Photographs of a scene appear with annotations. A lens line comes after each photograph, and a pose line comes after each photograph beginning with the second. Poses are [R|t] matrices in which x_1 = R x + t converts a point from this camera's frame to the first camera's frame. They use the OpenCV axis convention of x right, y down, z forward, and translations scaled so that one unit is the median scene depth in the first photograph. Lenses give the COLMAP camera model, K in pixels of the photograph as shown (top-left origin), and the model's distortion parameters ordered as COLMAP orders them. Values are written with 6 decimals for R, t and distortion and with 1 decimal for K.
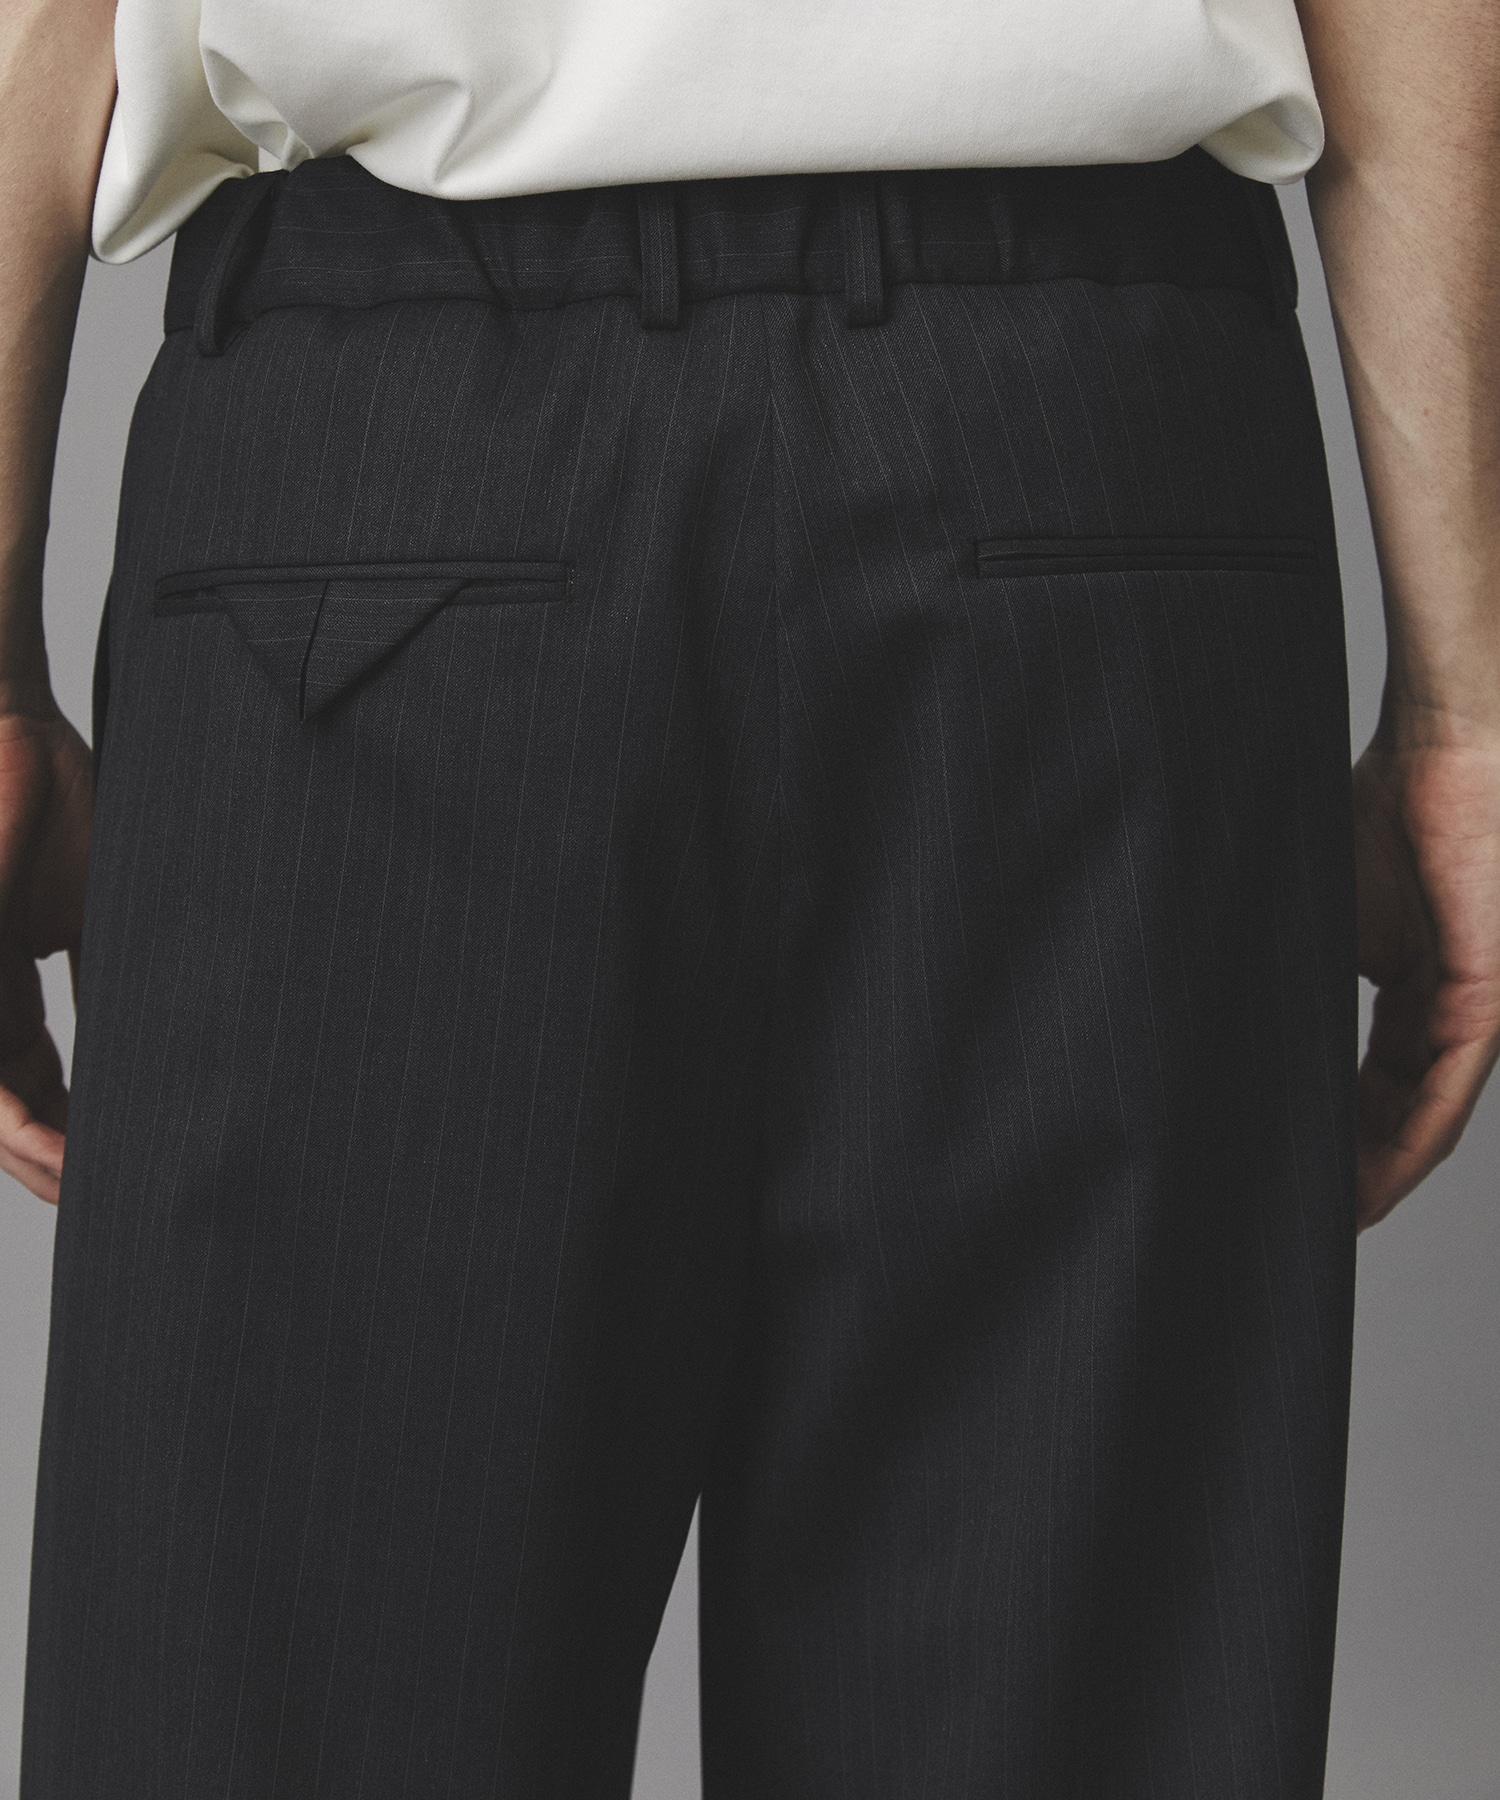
lens RADIAL K [[5618.8, 0, 750.0], [0, 5618.8, 900.0], [0, 0, 1]] dist [0.353167, 0.790559]
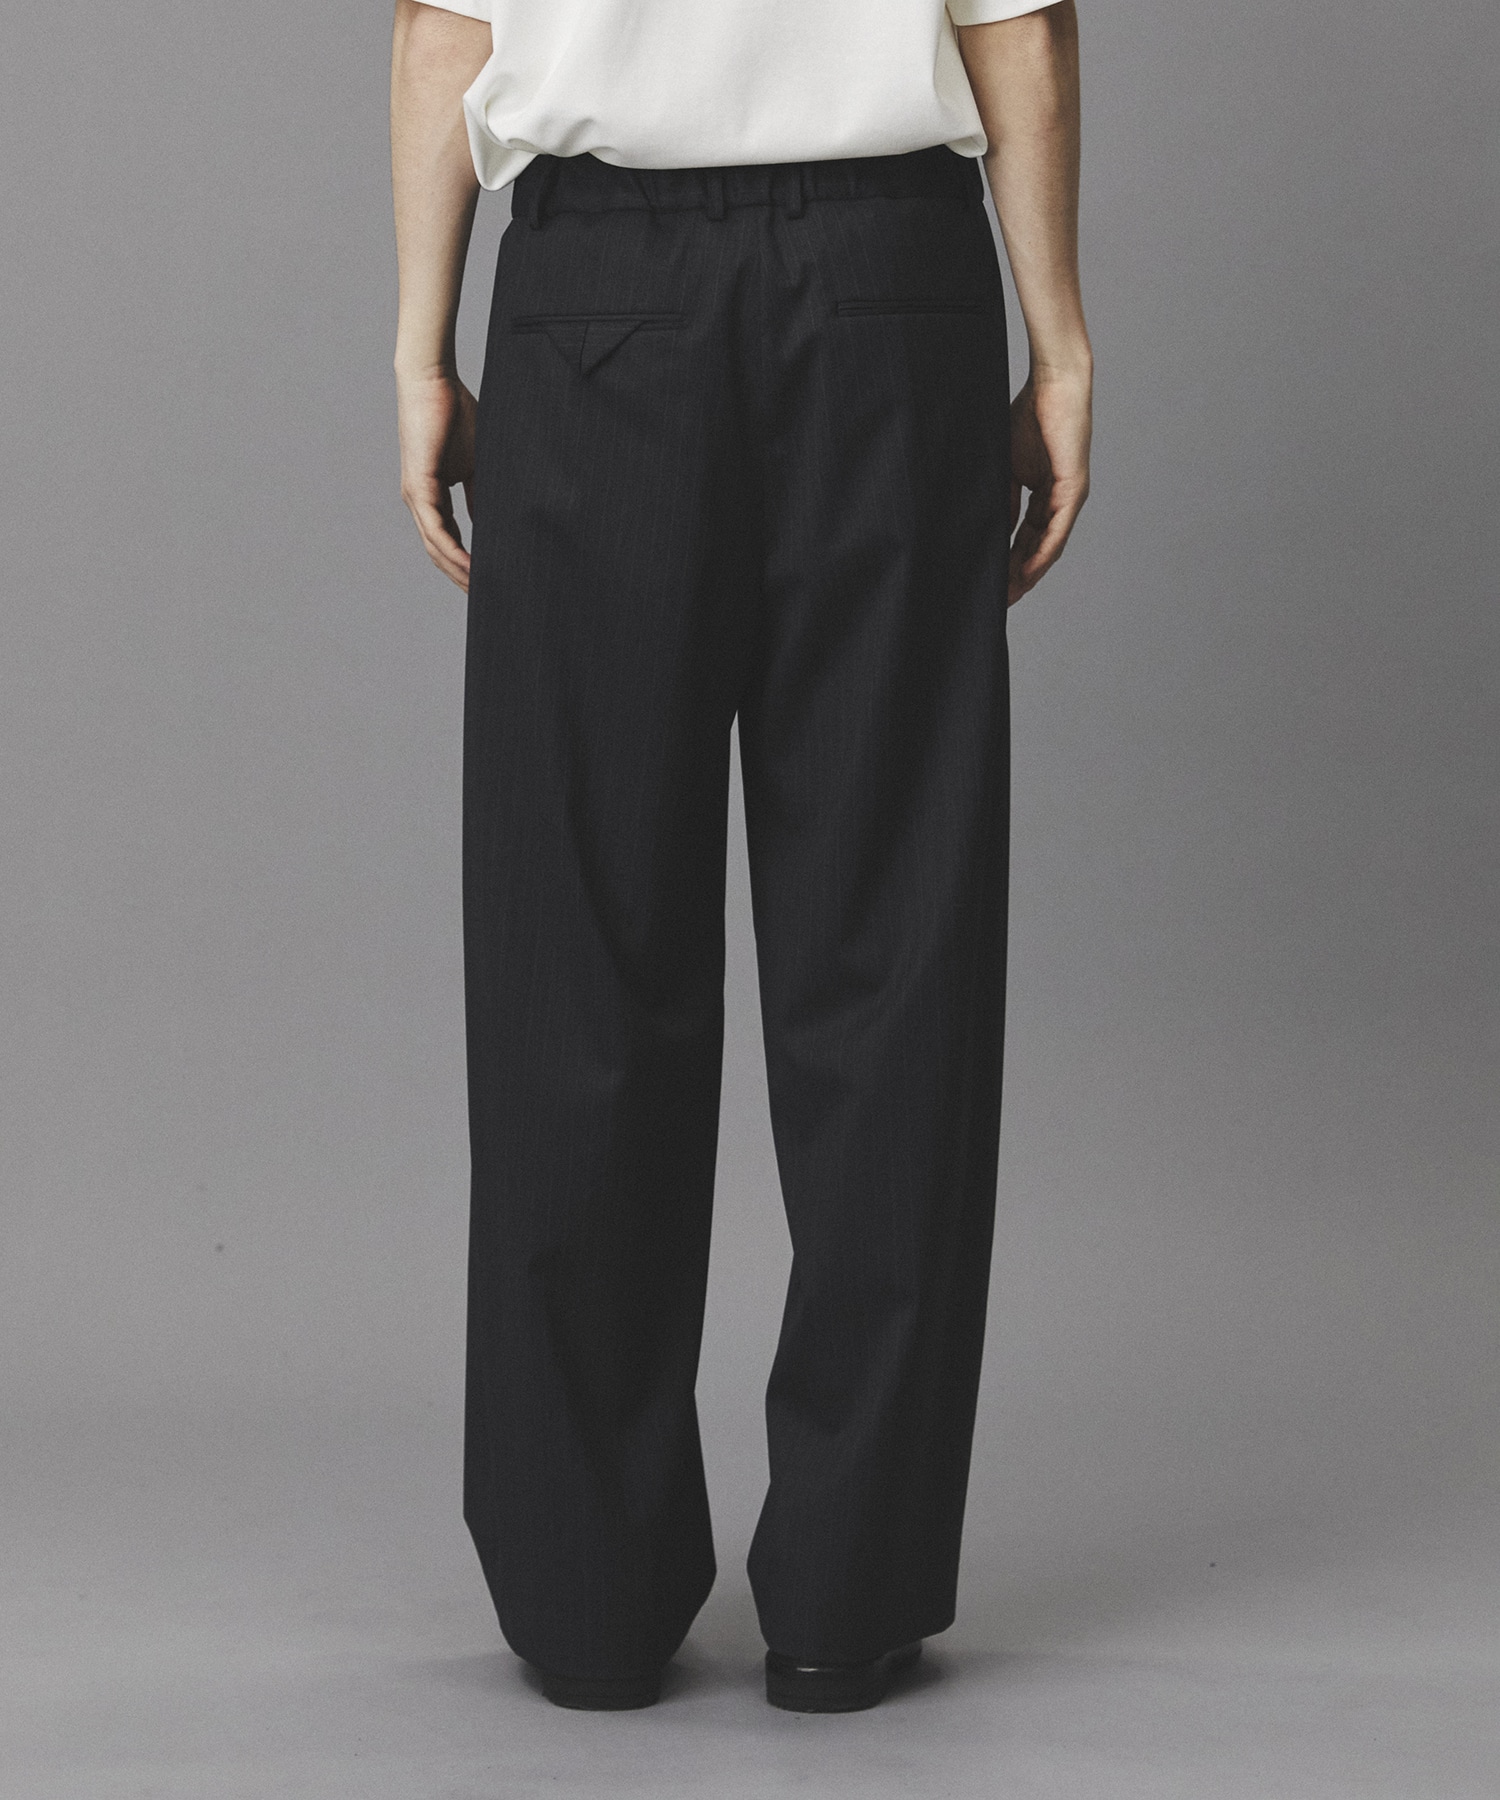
lens RADIAL K [[5618.8, 0, 750.0], [0, 5618.8, 900.0], [0, 0, 1]] dist [0.353167, 0.790559]
pose [[0.999823, -0.017210, -0.007636, 0.013904], [0.017599, 0.998375, 0.054209, 0.068518], [0.006690, -0.054333, 0.998500, -1.586020]]
